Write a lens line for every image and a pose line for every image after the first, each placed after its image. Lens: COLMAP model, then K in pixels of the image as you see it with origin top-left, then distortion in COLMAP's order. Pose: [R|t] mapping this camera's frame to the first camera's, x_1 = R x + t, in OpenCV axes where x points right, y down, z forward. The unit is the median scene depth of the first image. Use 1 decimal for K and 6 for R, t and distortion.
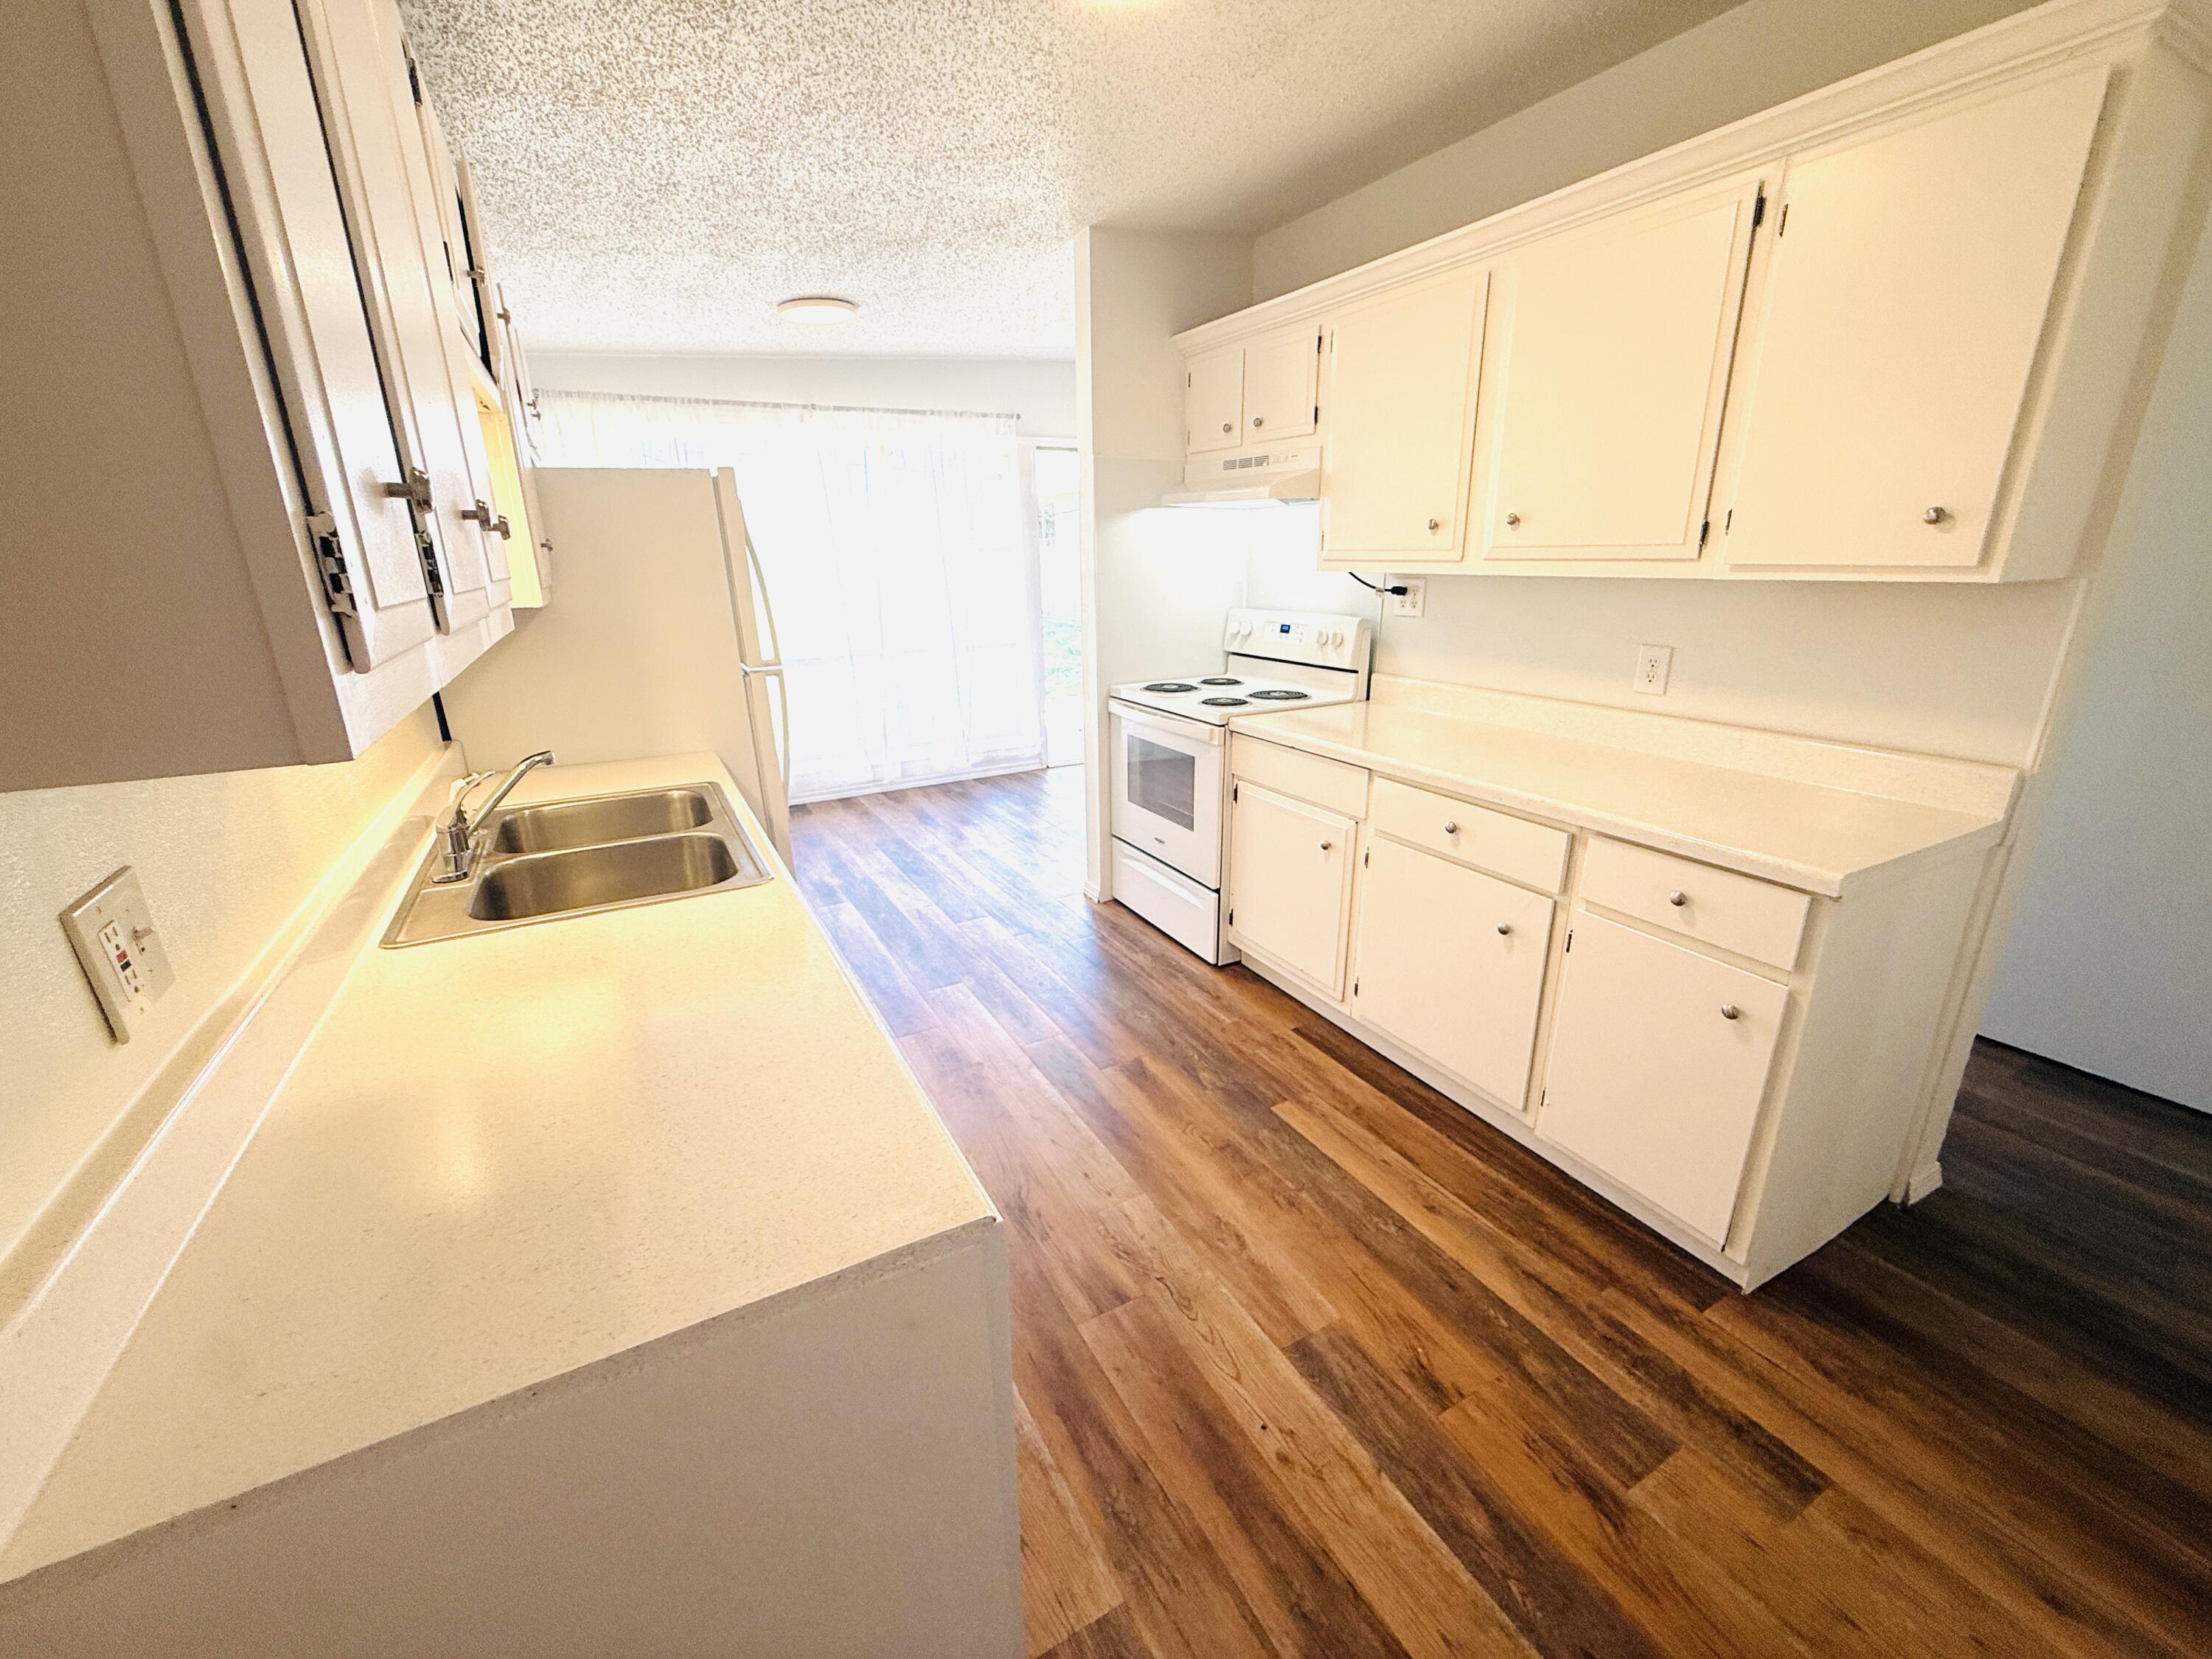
lens RADIAL K [[891.2, 0, 1102.6], [0, 891.2, 829.2], [0, 0, 1]] dist [-0.000602, -0.000214]
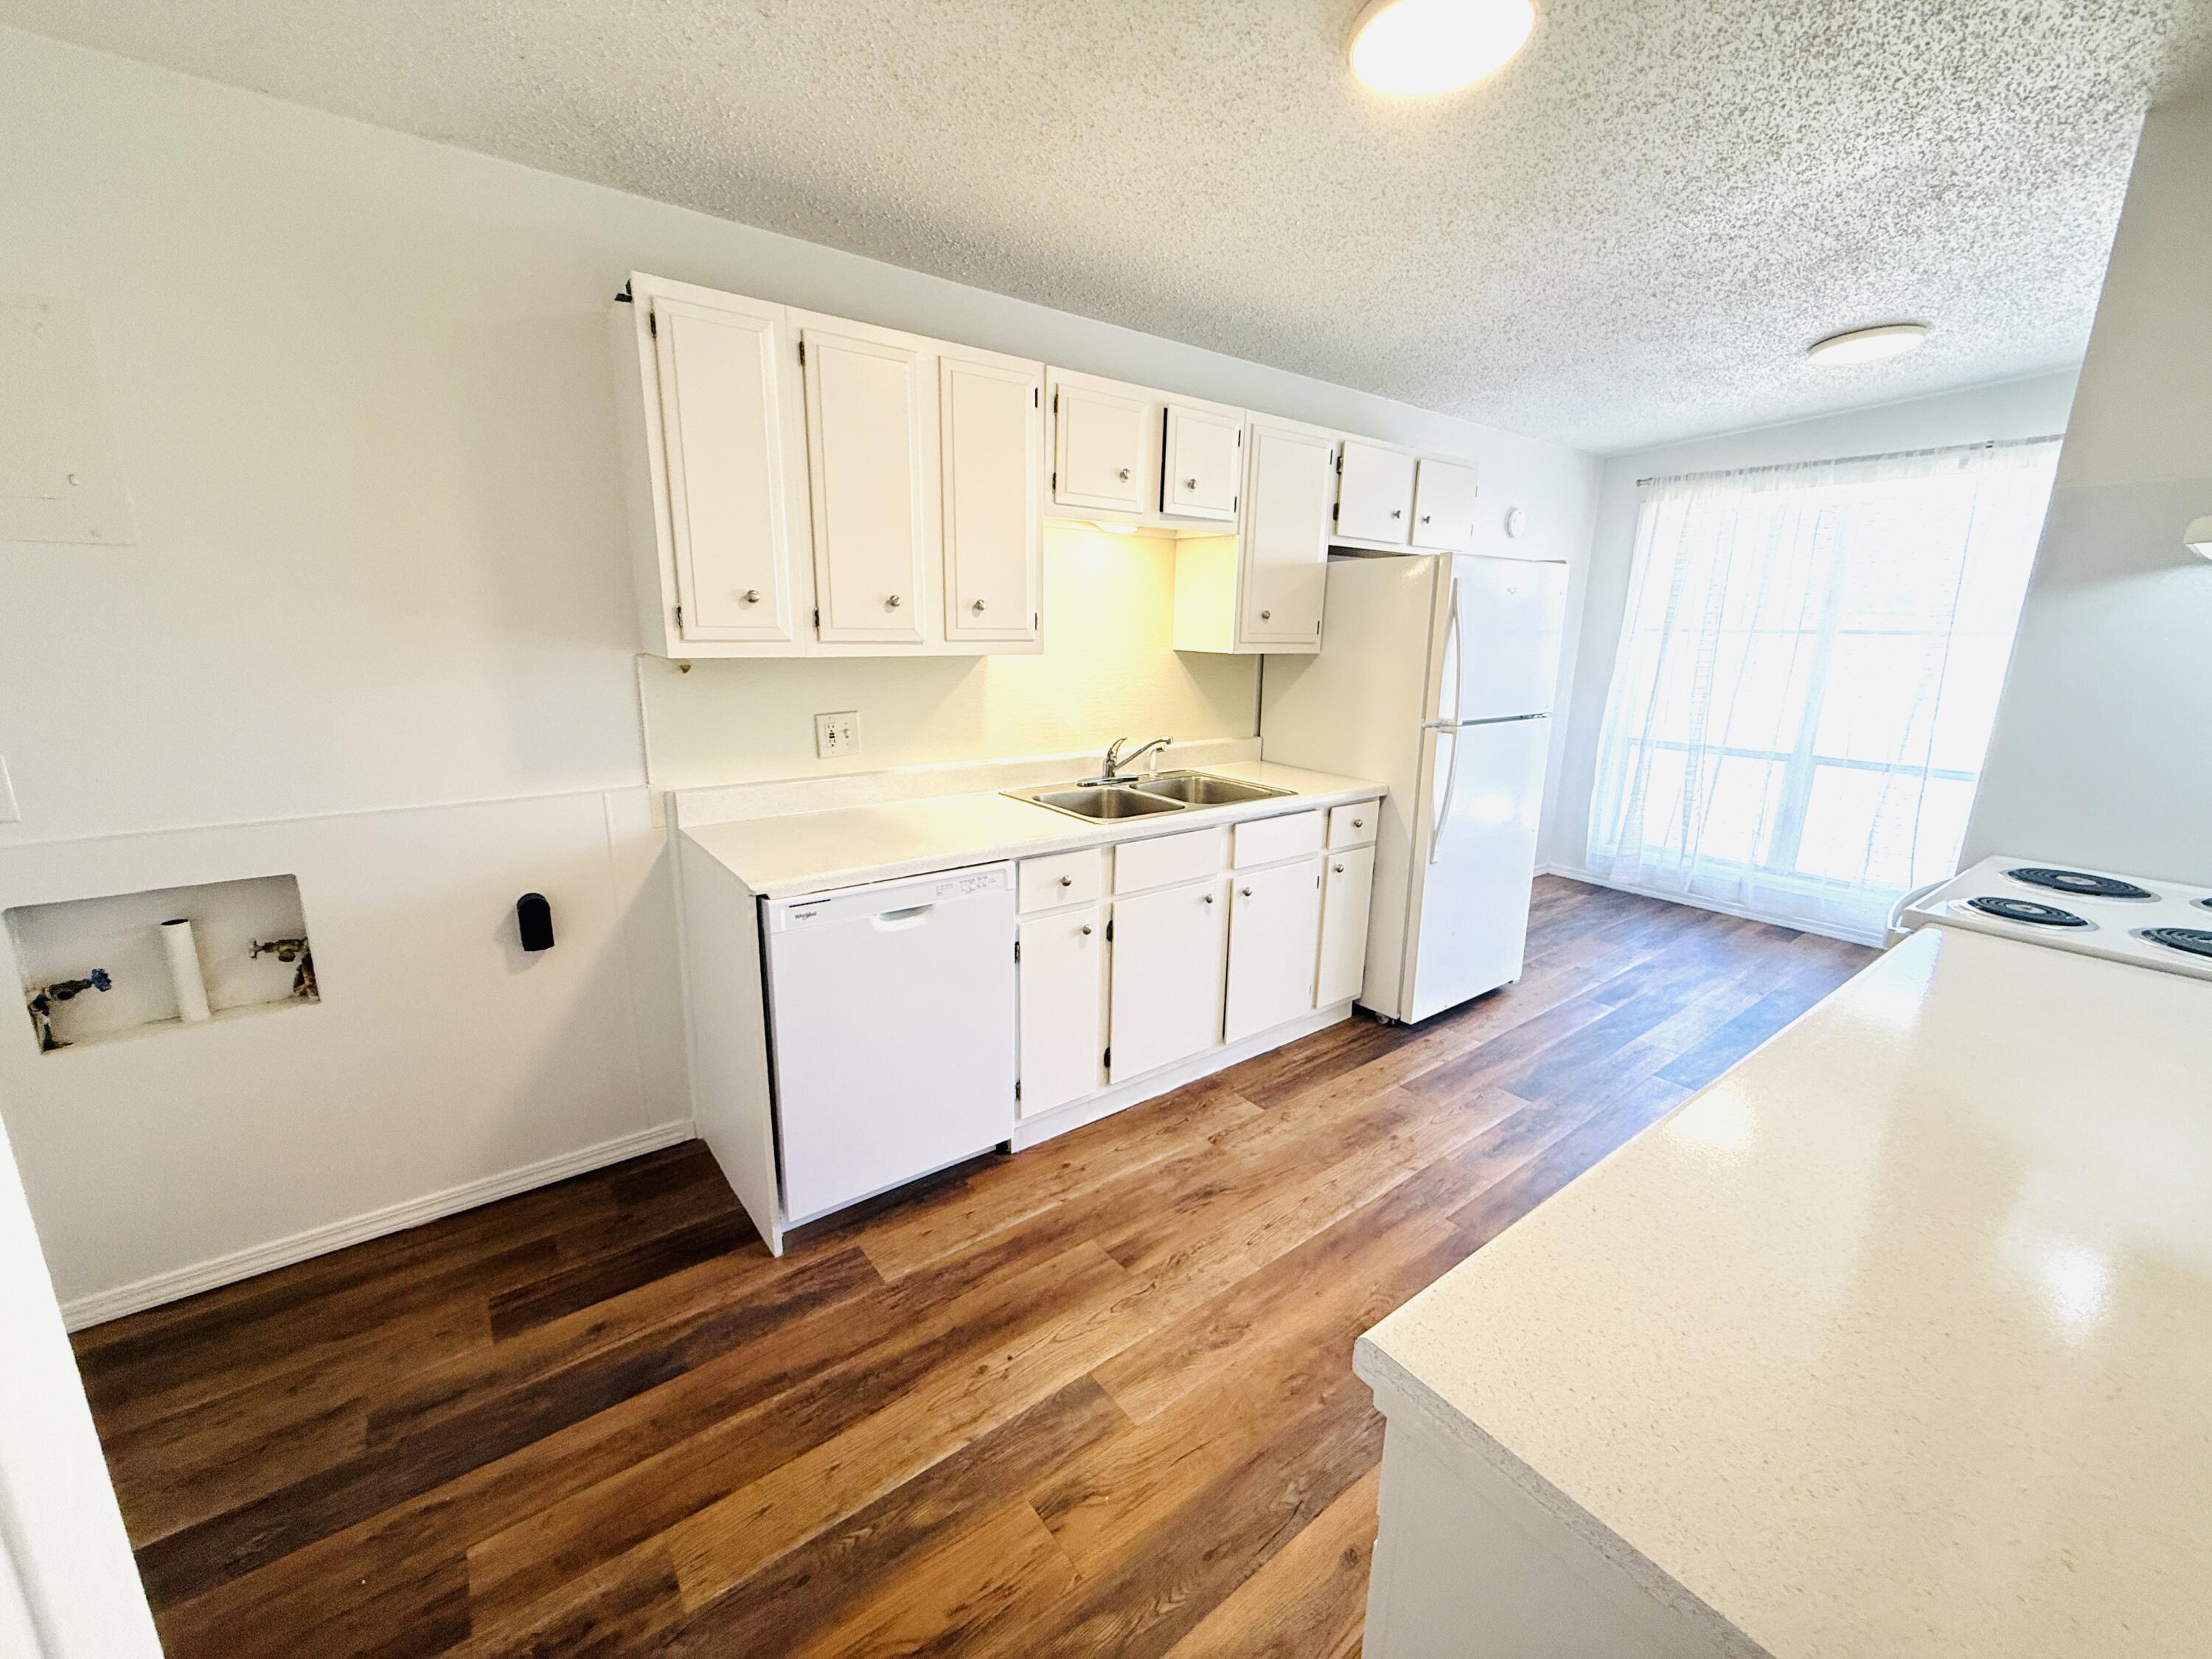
lens RADIAL K [[891.2, 0, 1097.8], [0, 891.2, 828.7], [0, 0, 1]] dist [-0.000602, -0.000214]
pose [[0.147788, 0.243725, -0.958518, 1.074447], [-0.314809, 0.930346, 0.188022, -0.214746], [0.937579, 0.273963, 0.214221, 0.626209]]
